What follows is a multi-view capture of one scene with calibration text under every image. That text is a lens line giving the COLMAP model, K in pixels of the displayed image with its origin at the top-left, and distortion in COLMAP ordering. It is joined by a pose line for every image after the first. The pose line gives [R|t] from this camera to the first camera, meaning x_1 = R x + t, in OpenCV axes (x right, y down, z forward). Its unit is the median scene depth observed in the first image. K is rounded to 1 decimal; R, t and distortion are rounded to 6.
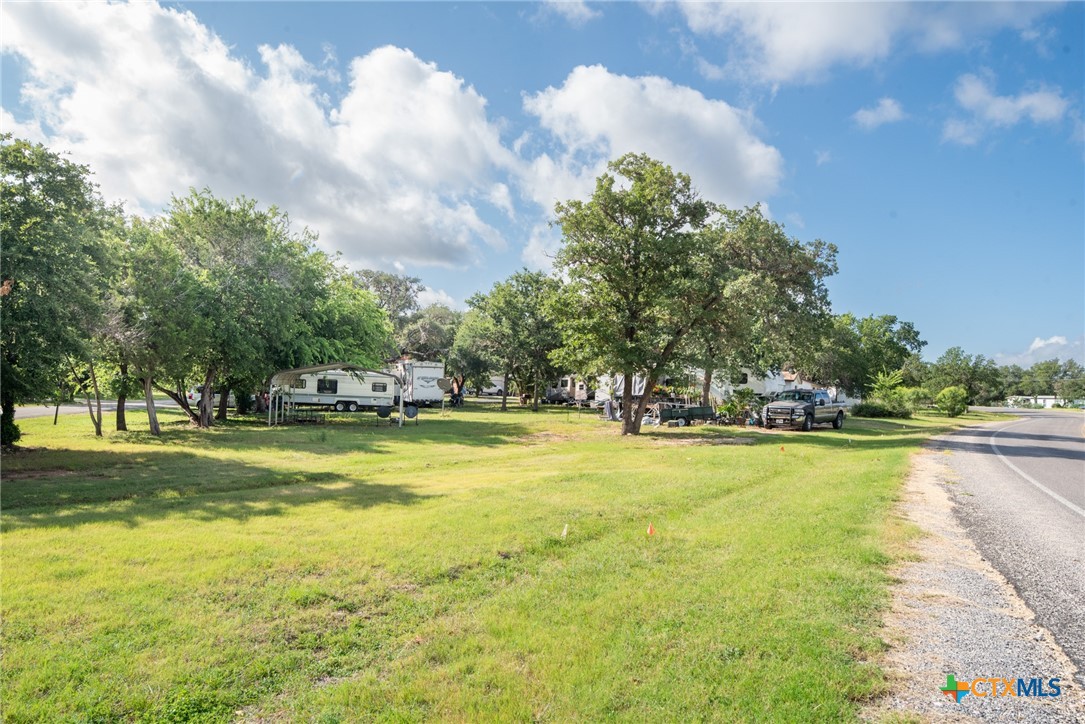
lens RADIAL K [[744.8, 0, 544.7], [0, 744.8, 364.9], [0, 0, 1]] dist [0.008599, -0.006271]
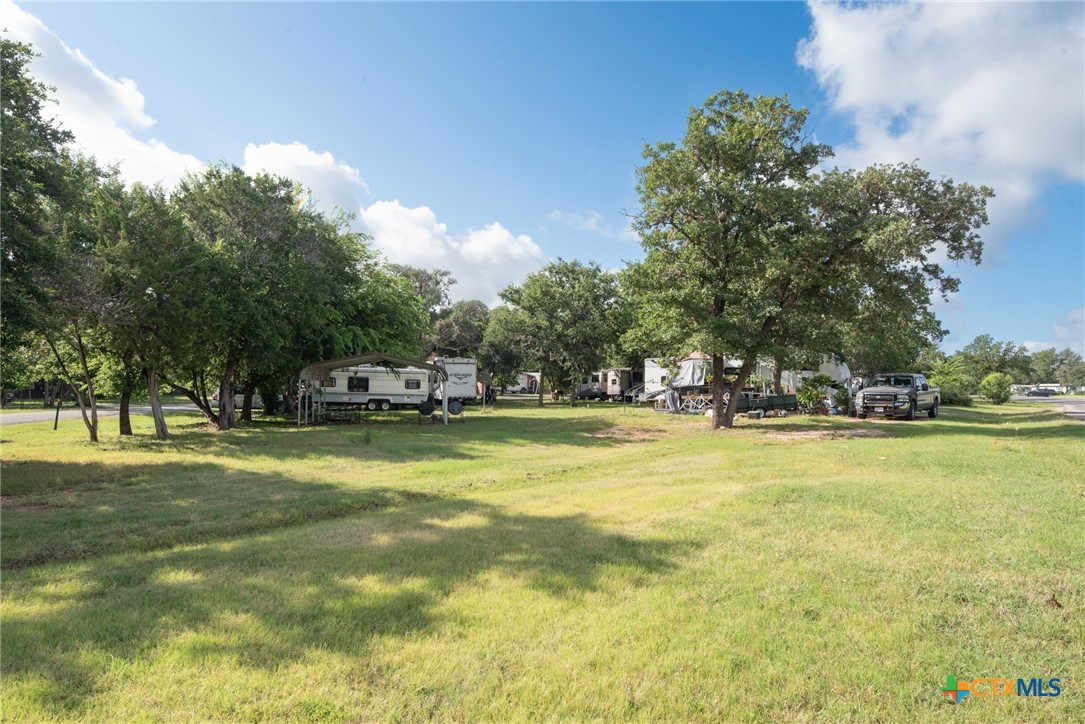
lens RADIAL K [[693.6, 0, 541.6], [0, 693.6, 361.3], [0, 0, 1]] dist [-0.001519, 0.007830]
pose [[0.999679, -0.021729, -0.013015, -0.058195], [0.021625, 0.999734, -0.008028, 0.014483], [0.013186, 0.007744, 0.999883, 0.152091]]
